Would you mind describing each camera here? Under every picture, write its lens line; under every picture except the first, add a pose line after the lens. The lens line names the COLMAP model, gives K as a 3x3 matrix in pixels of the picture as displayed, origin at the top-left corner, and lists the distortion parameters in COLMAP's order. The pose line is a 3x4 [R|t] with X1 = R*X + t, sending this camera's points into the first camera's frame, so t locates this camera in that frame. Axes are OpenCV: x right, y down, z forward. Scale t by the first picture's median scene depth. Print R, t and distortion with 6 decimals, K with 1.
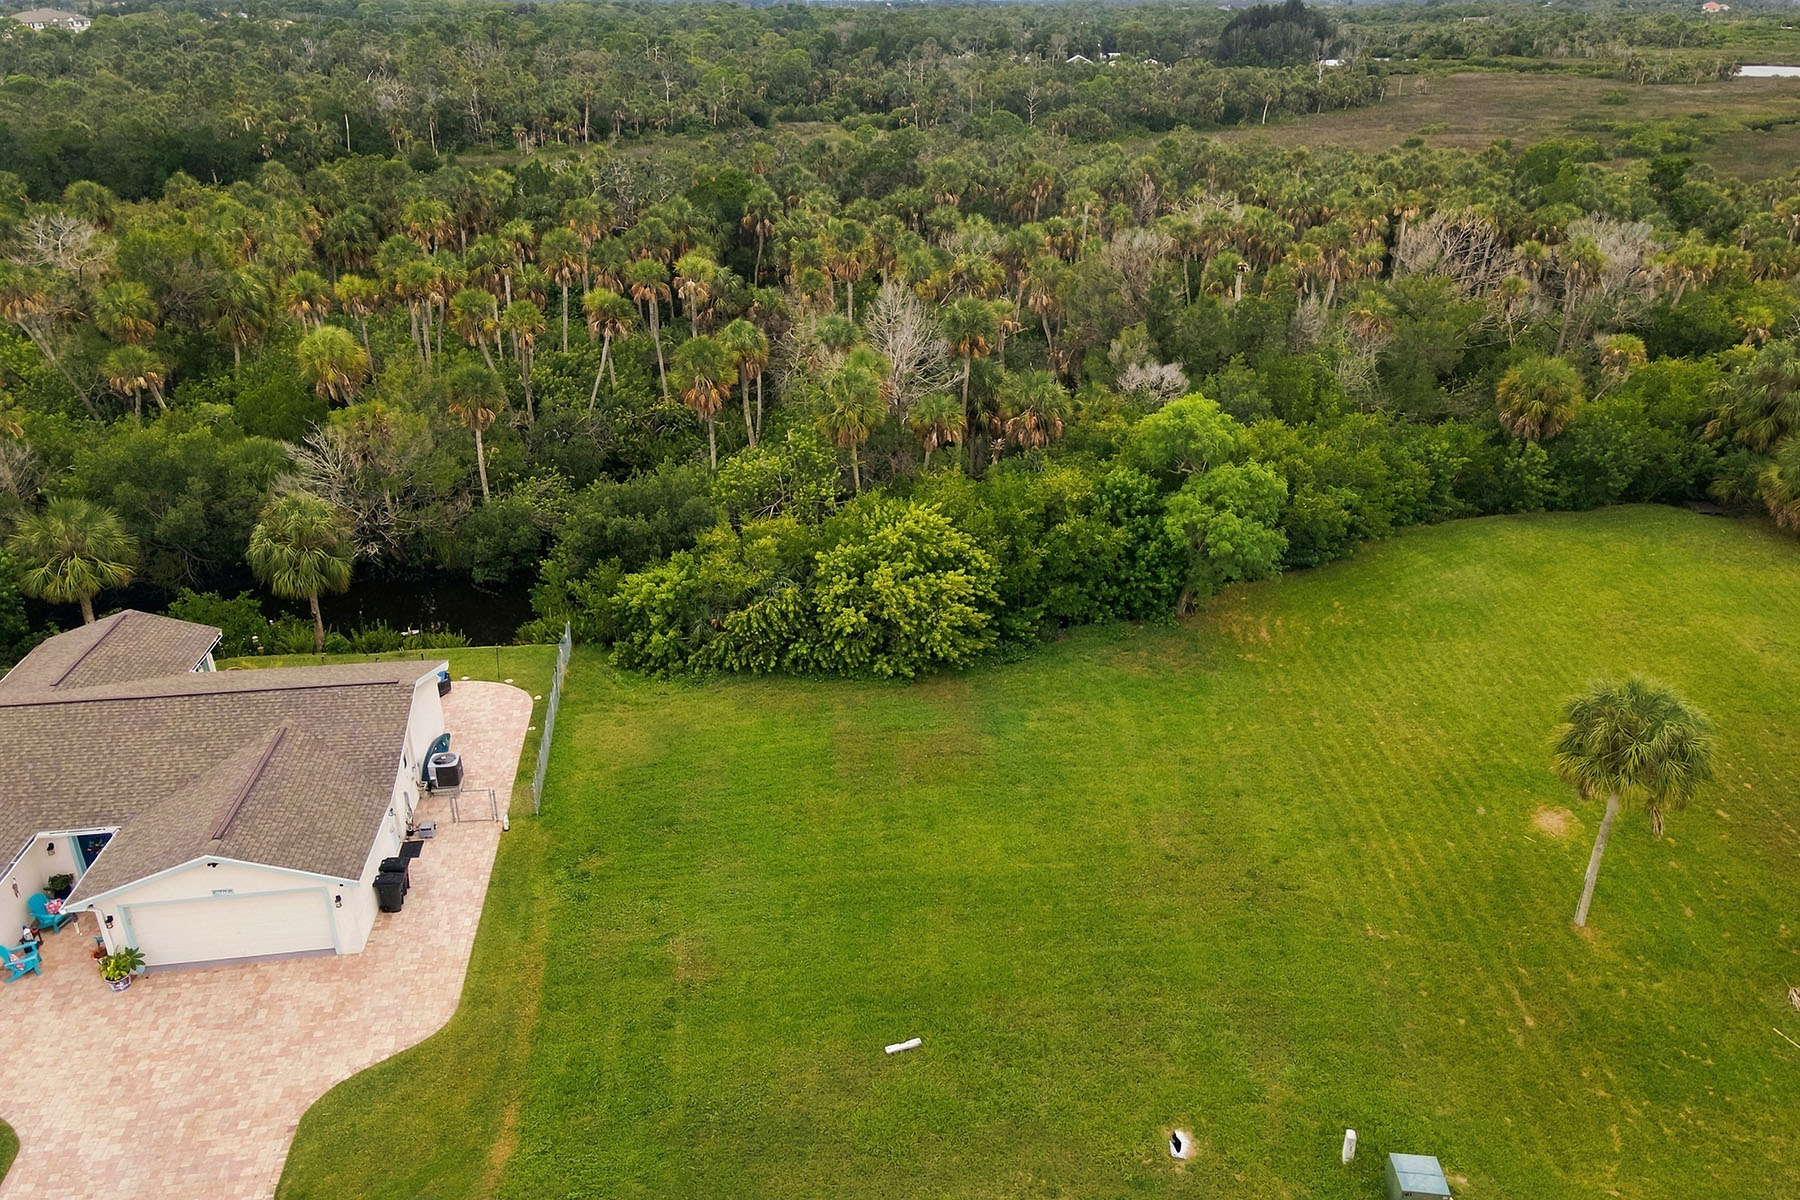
lens RADIAL K [[1306.1, 0, 896.9], [0, 1306.1, 623.4], [0, 0, 1]] dist [0.041279, 0.010566]
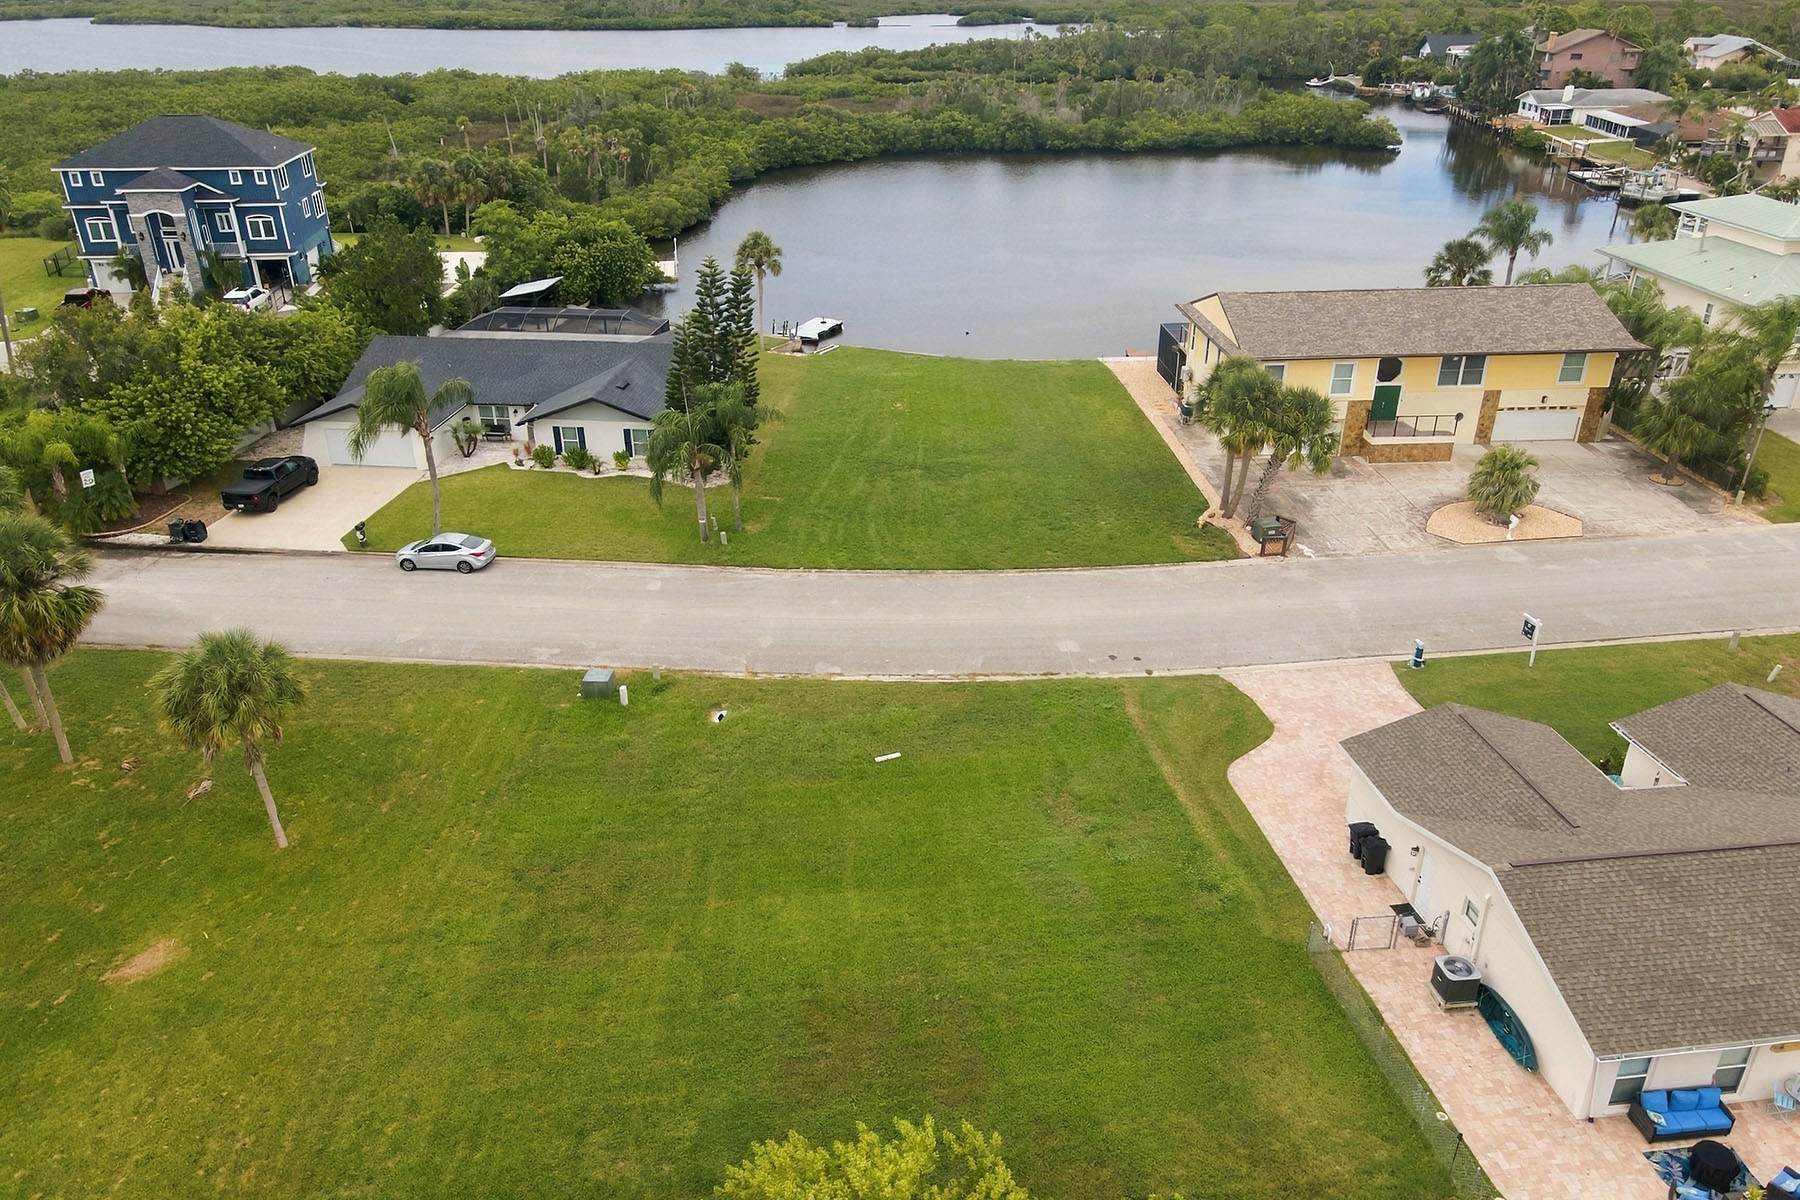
lens RADIAL K [[1316.9, 0, 896.2], [0, 1316.9, 616.3], [0, 0, 1]] dist [0.027082, 0.041842]
pose [[-0.999924, 0.004995, -0.011254, 0.008631], [-0.005799, 0.615273, 0.788292, -0.602287], [0.010862, 0.788298, -0.615198, 1.193842]]
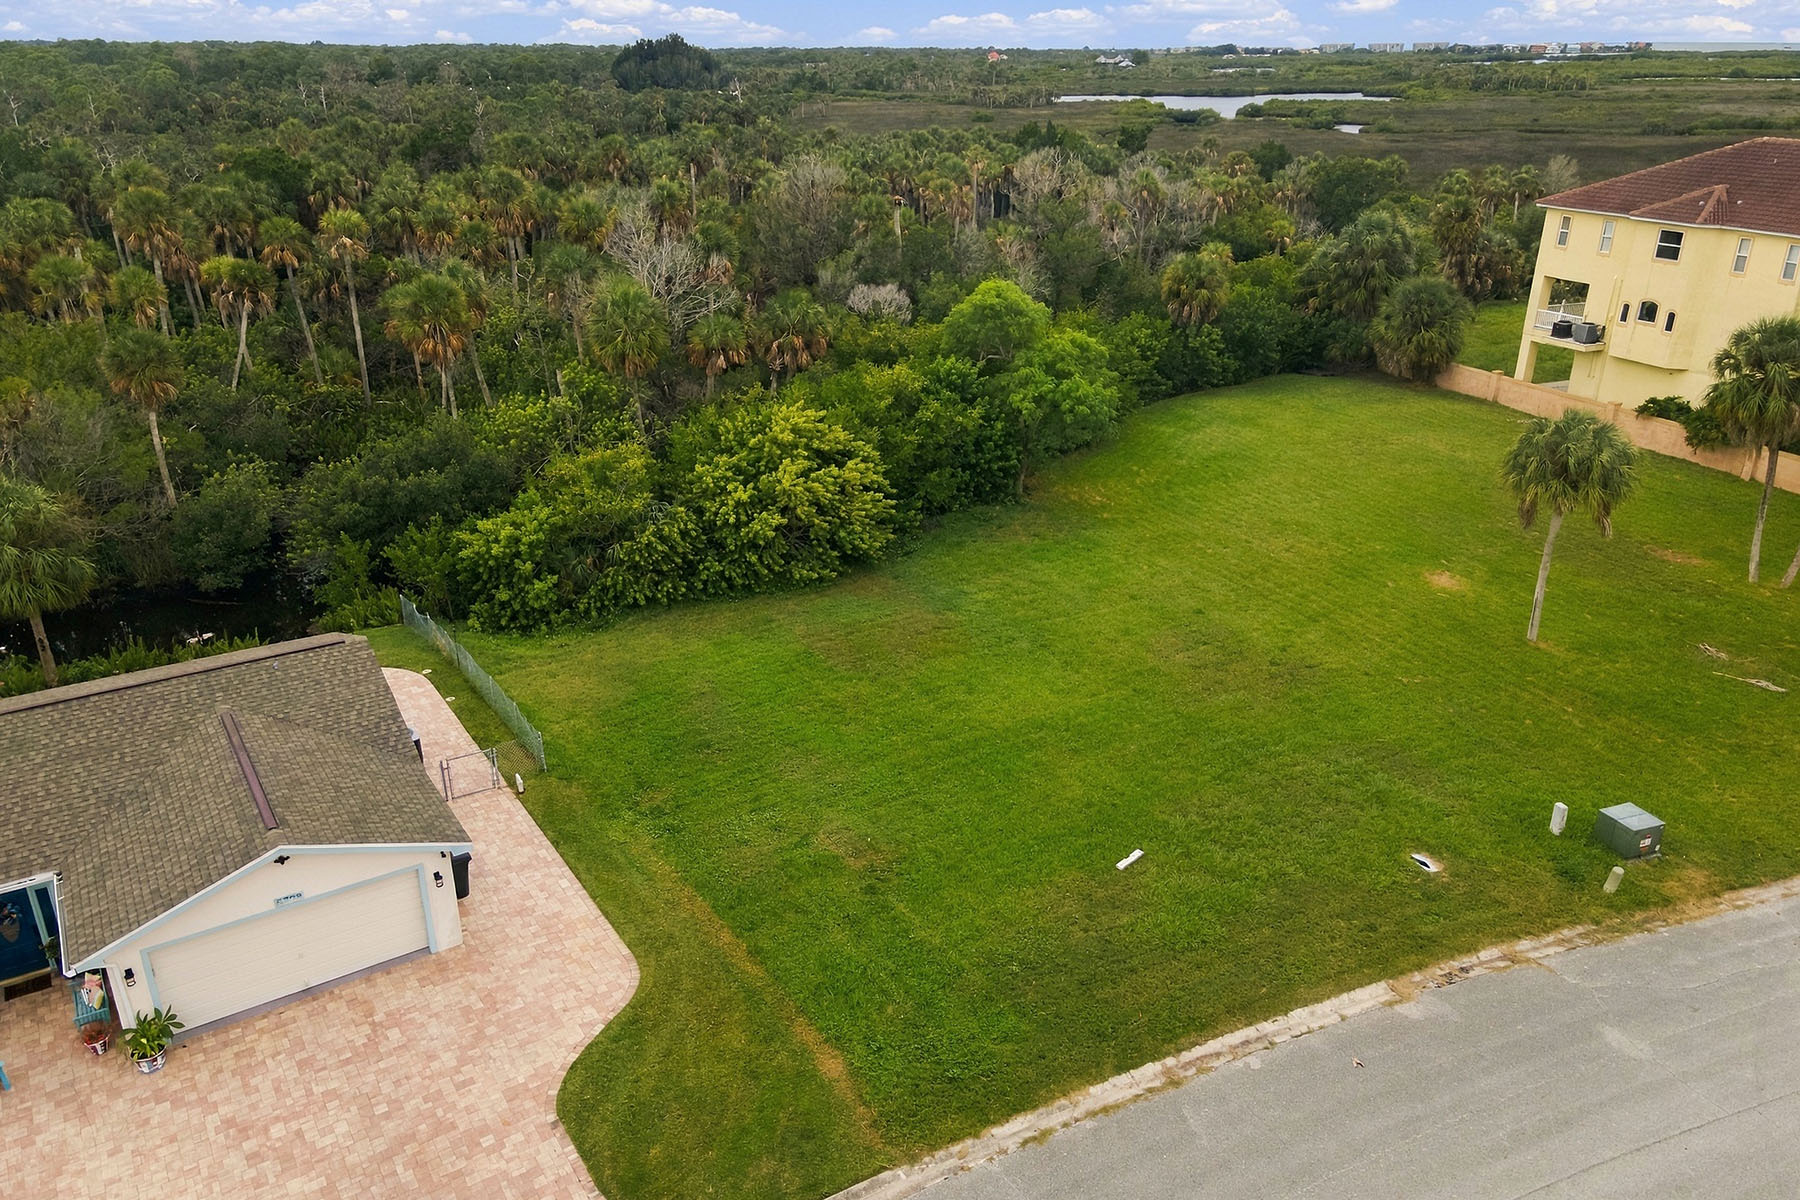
lens RADIAL K [[1306.1, 0, 896.9], [0, 1306.1, 623.4], [0, 0, 1]] dist [0.041279, 0.010566]
pose [[0.902451, -0.174034, 0.394074, -0.336875], [0.186242, 0.982476, 0.007383, 0.078124], [-0.388454, 0.066731, 0.919049, 0.121748]]
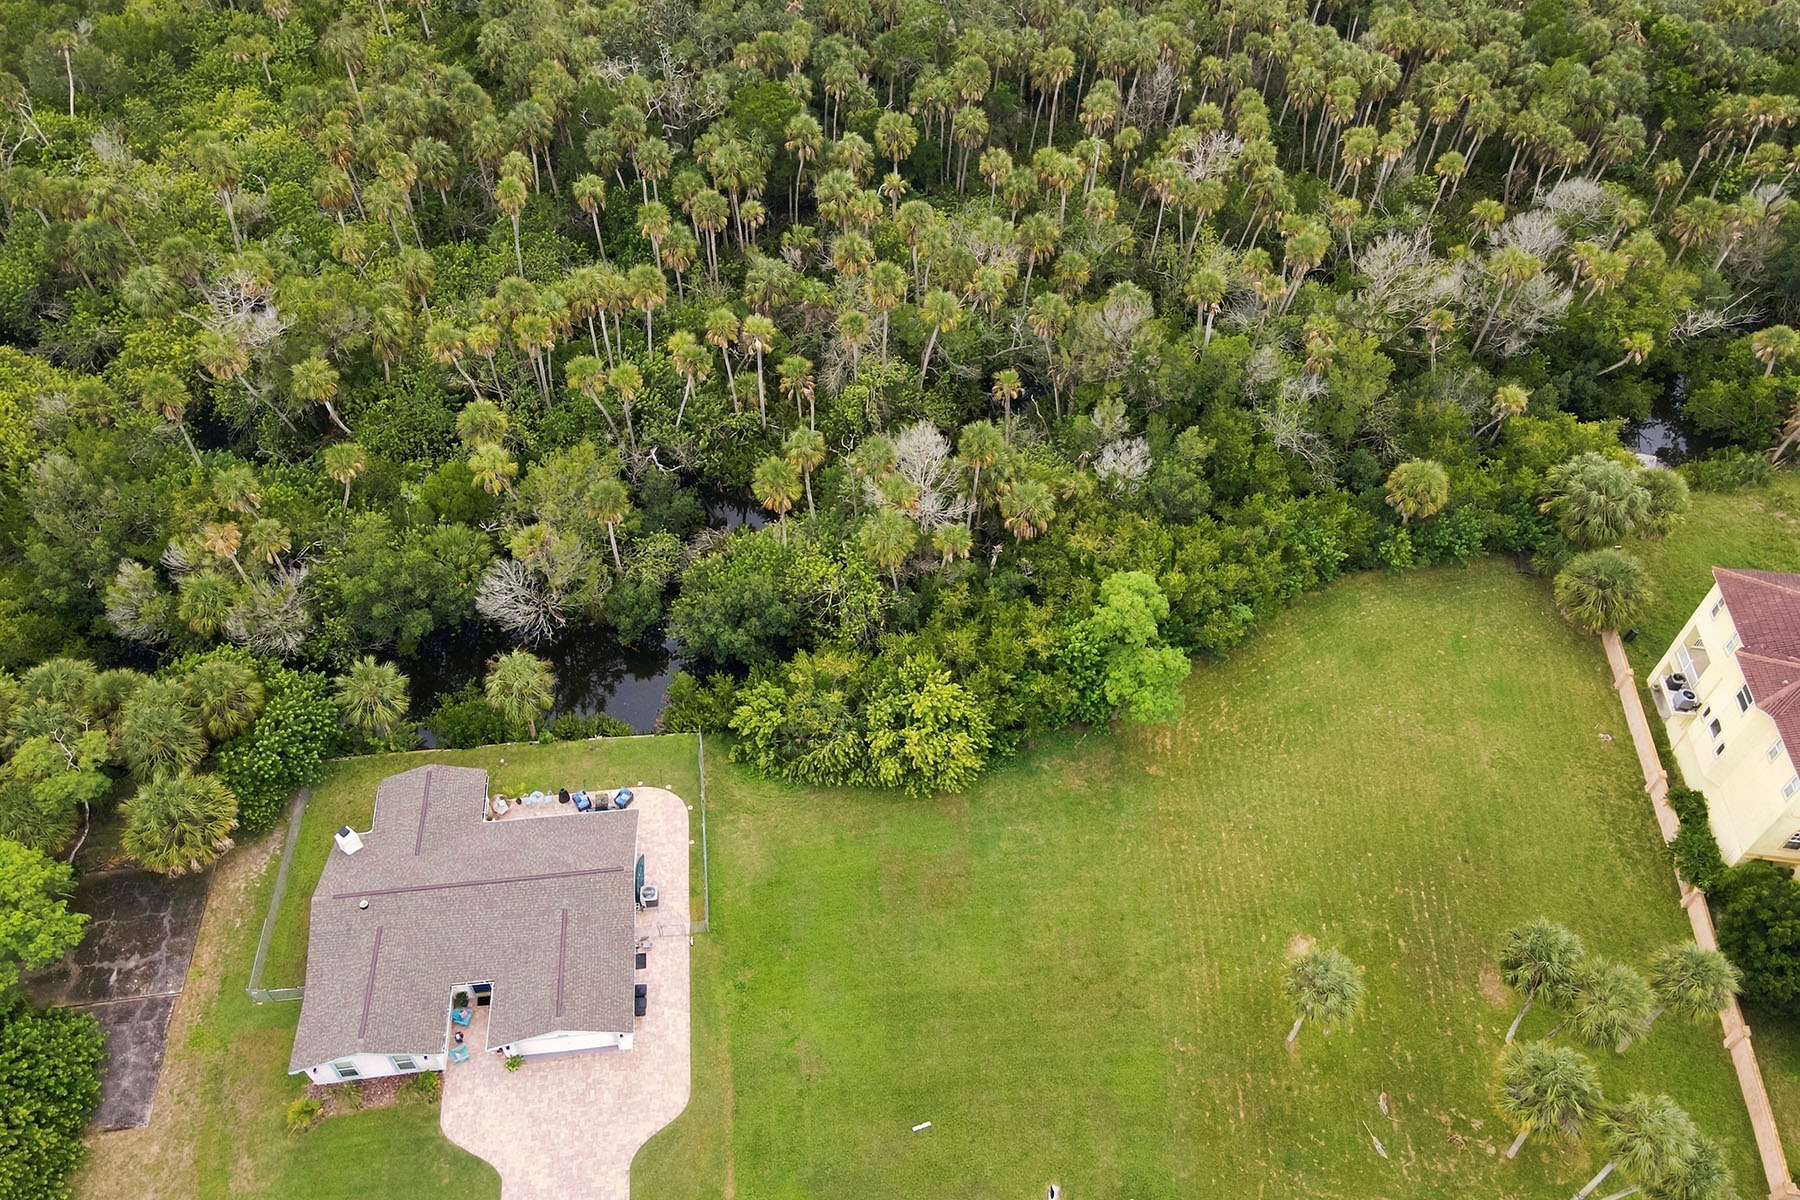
lens RADIAL K [[1316.9, 0, 896.2], [0, 1316.9, 616.3], [0, 0, 1]] dist [0.027082, 0.041842]
pose [[0.999810, 0.018920, -0.004594, -0.026035], [-0.015613, 0.920081, 0.391416, -0.793329], [0.011633, -0.391271, 0.920202, -0.363242]]
